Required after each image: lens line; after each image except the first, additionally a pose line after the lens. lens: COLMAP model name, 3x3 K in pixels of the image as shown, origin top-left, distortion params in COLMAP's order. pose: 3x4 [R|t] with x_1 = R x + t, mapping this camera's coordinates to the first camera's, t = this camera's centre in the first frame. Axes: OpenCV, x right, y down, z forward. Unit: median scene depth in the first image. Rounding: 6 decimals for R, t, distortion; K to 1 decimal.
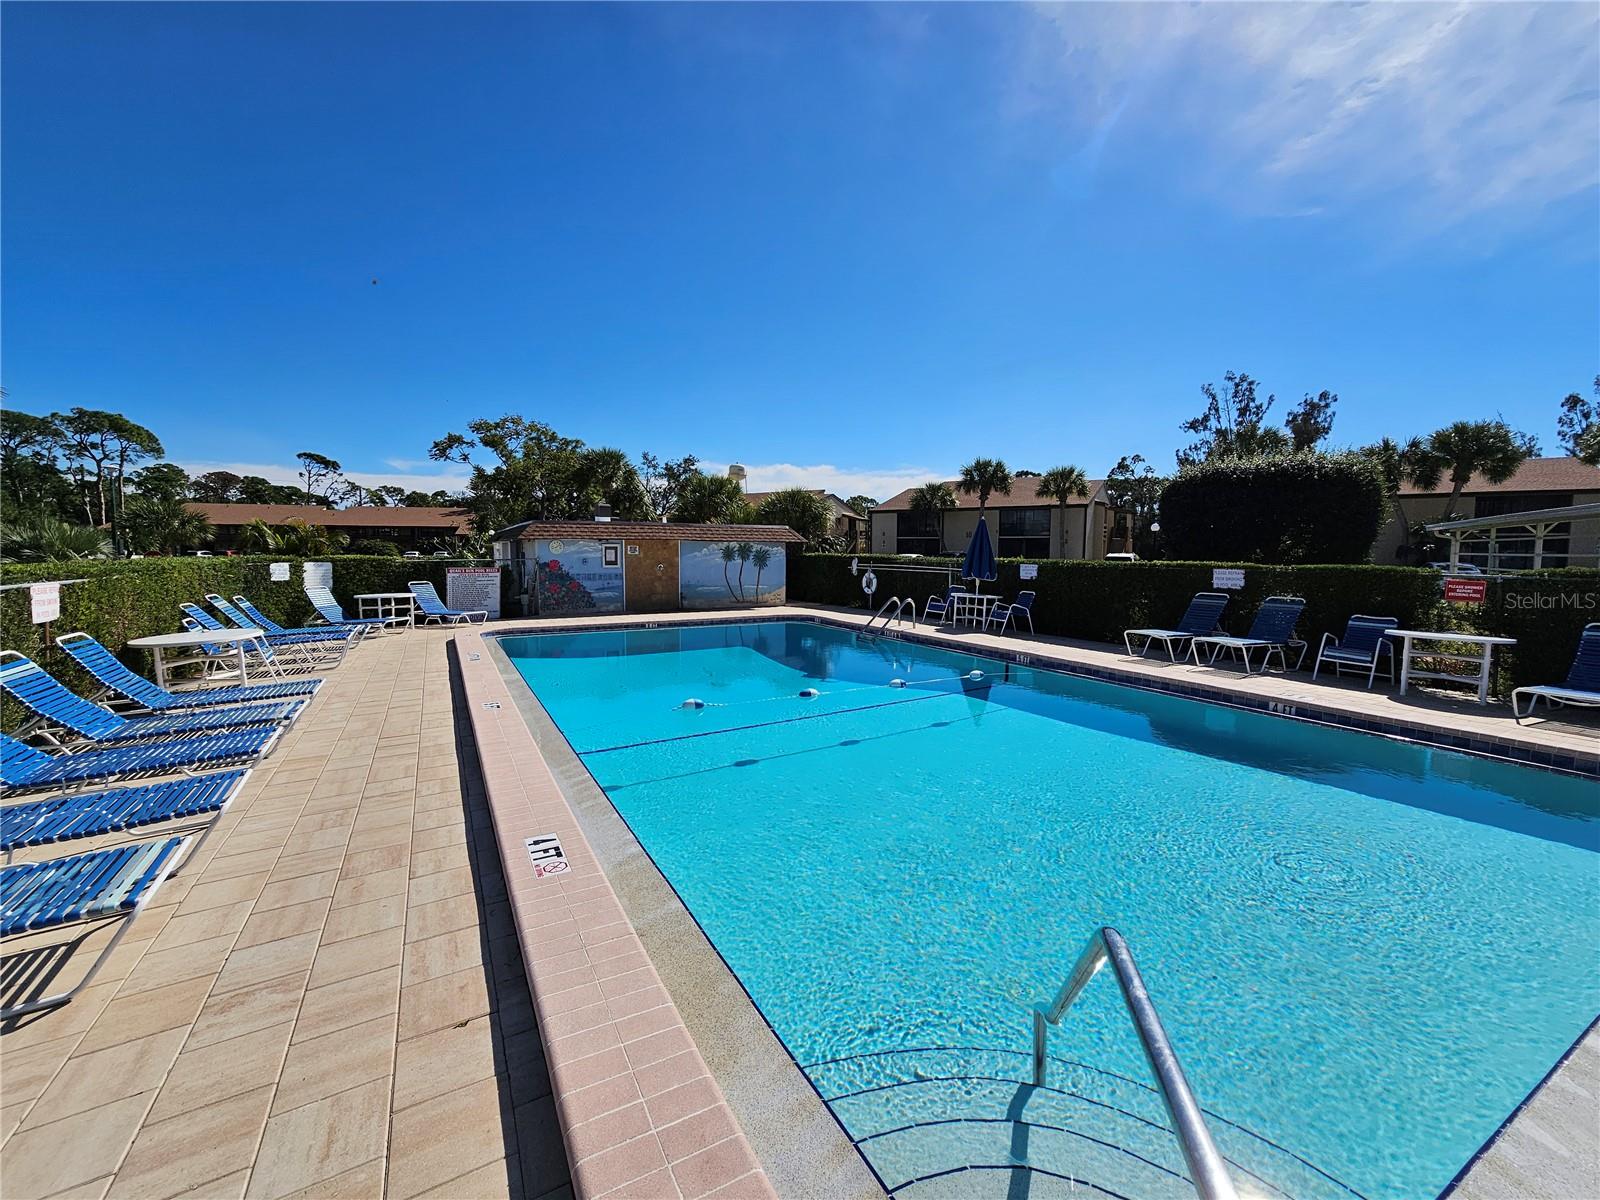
lens RADIAL K [[656.9, 0, 794.9], [0, 656.9, 616.7], [0, 0, 1]] dist [-0.001100, -0.000889]
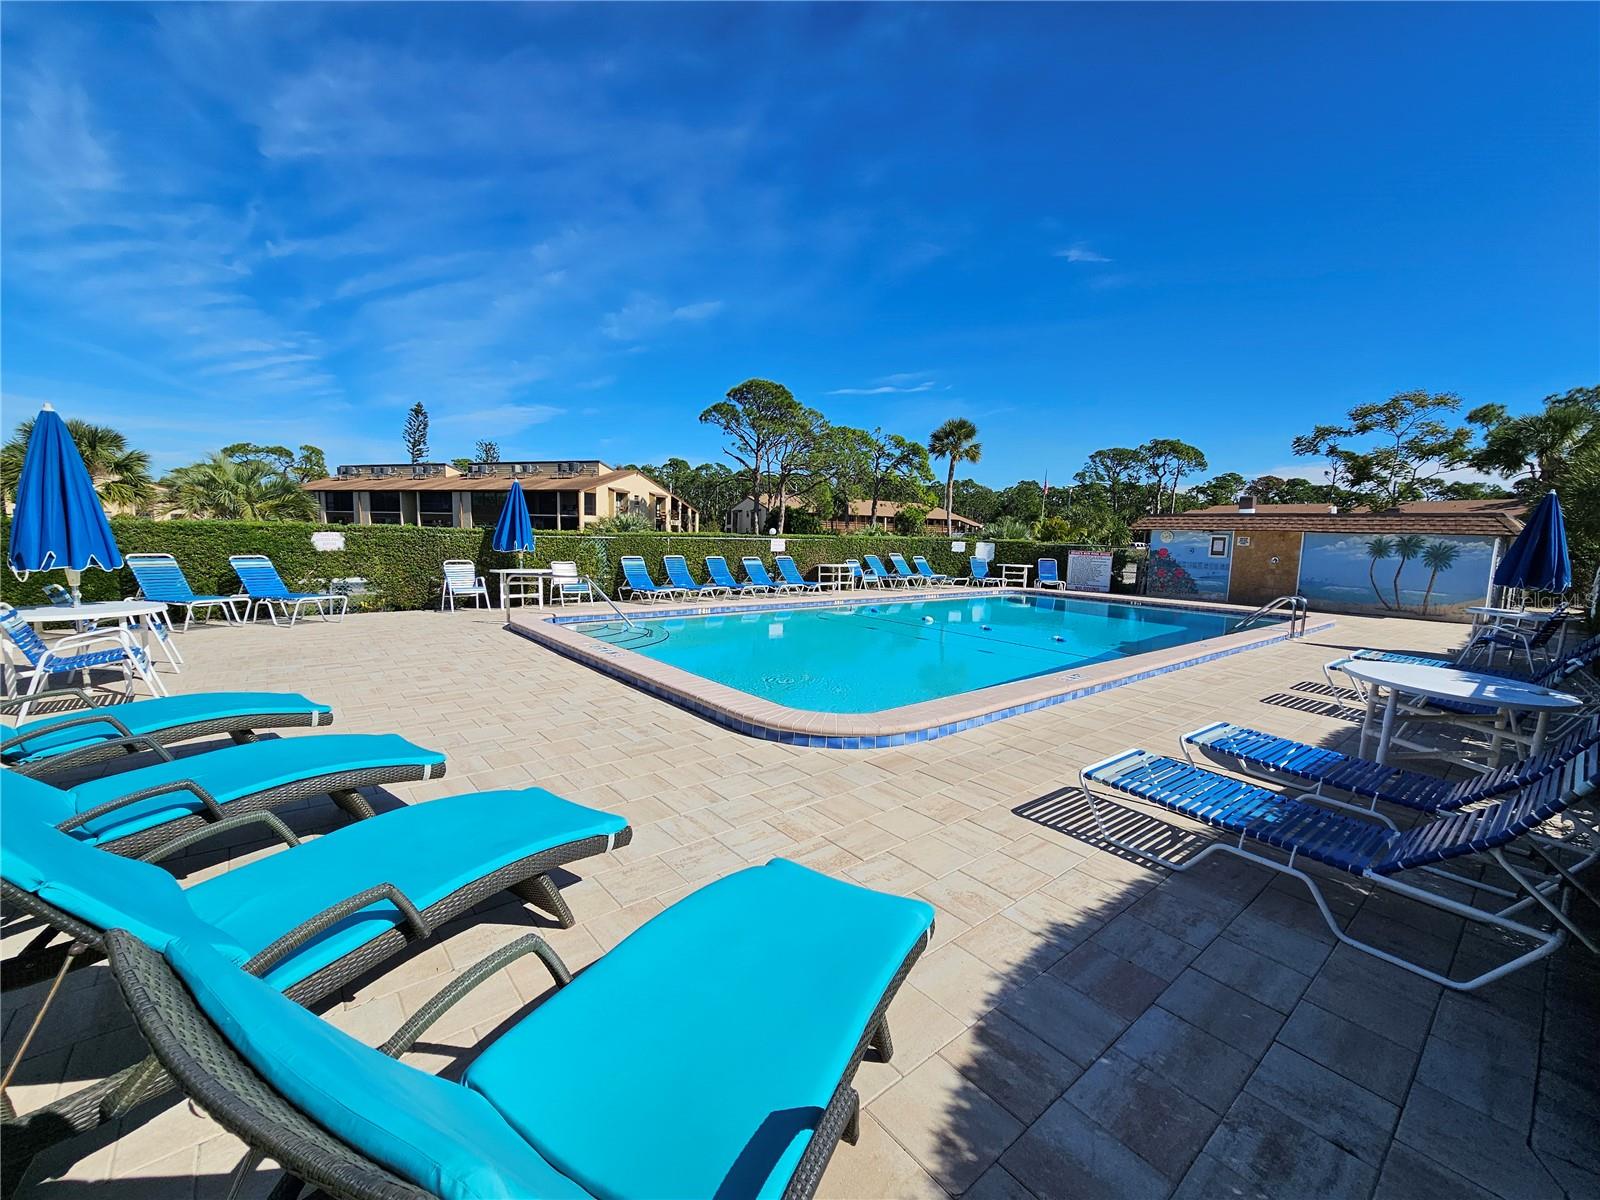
lens RADIAL K [[656.9, 0, 795.5], [0, 656.9, 615.8], [0, 0, 1]] dist [-0.001100, -0.000889]
pose [[0.180548, 0.124952, -0.975597, 0.316090], [-0.125259, 0.986742, 0.103198, -0.003646], [0.975558, 0.103570, 0.193806, 0.076979]]
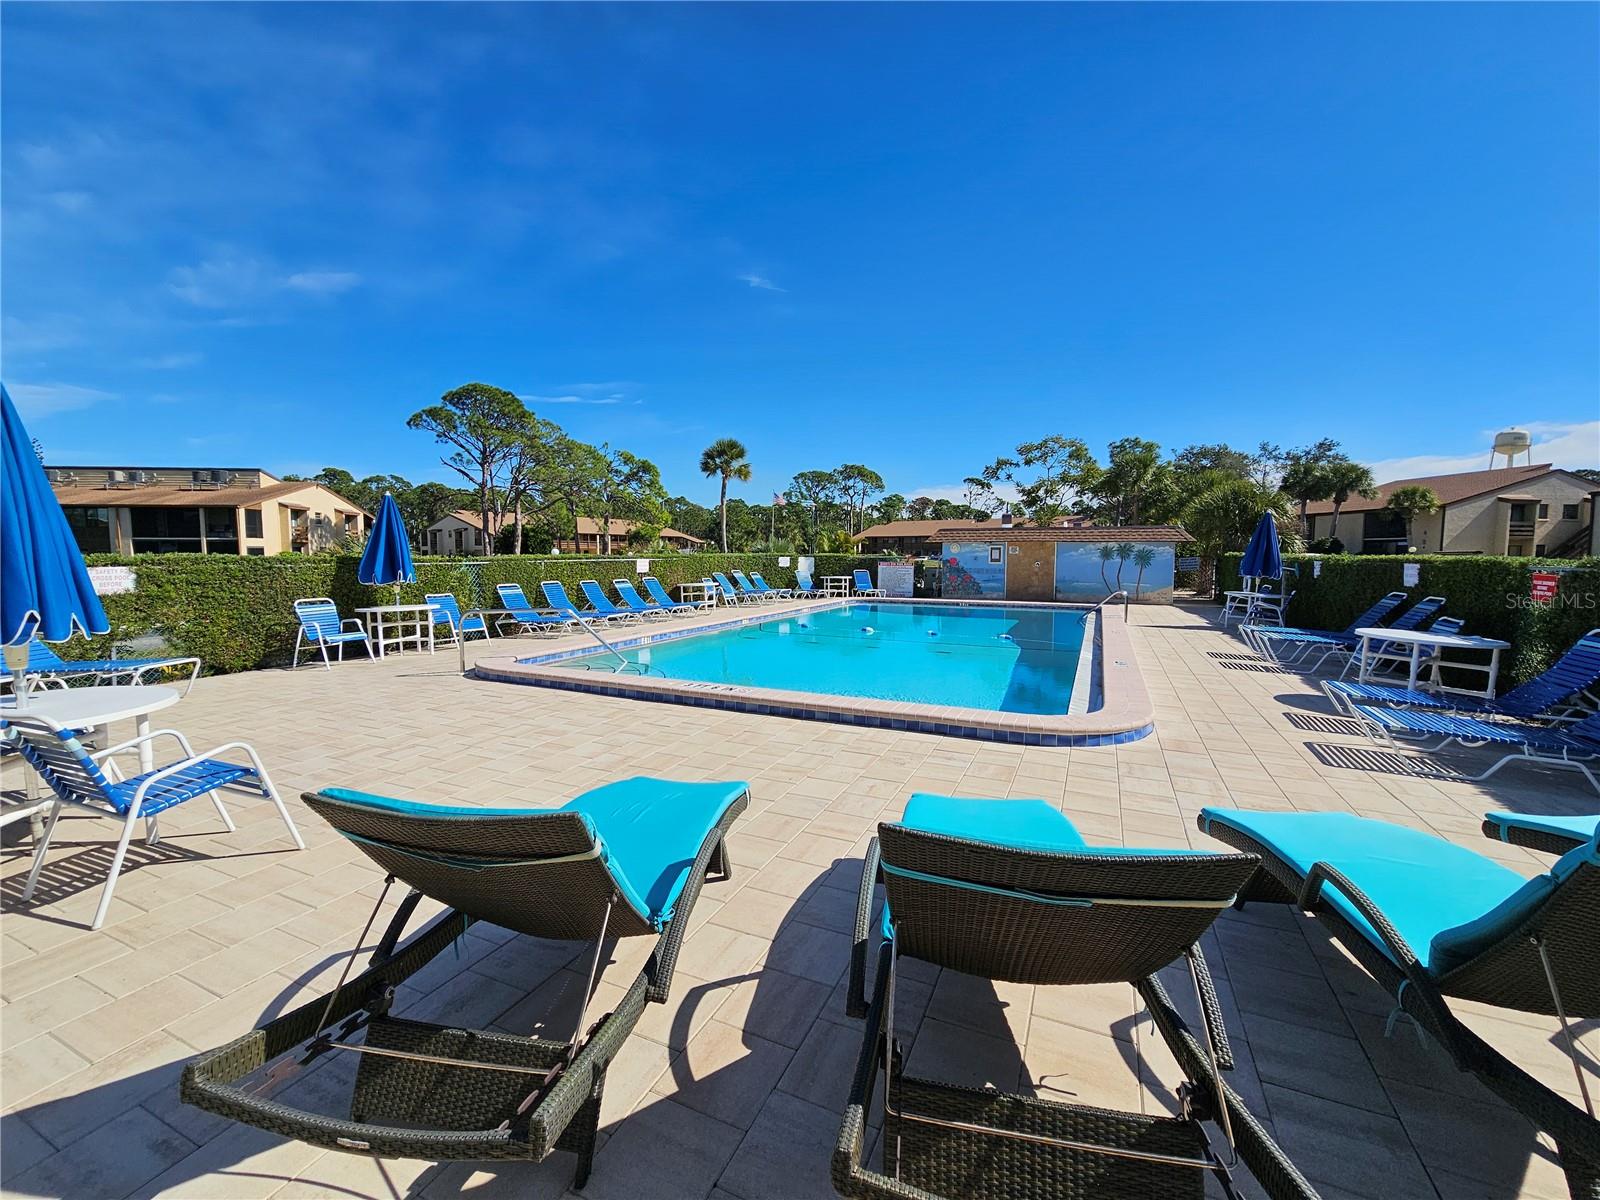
lens RADIAL K [[656.9, 0, 793.2], [0, 656.9, 615.7], [0, 0, 1]] dist [-0.001100, -0.000889]
pose [[0.587684, 0.073198, -0.805772, 0.263831], [-0.080738, 0.996234, 0.031615, 0.008551], [0.805052, 0.046477, 0.591381, -0.033512]]
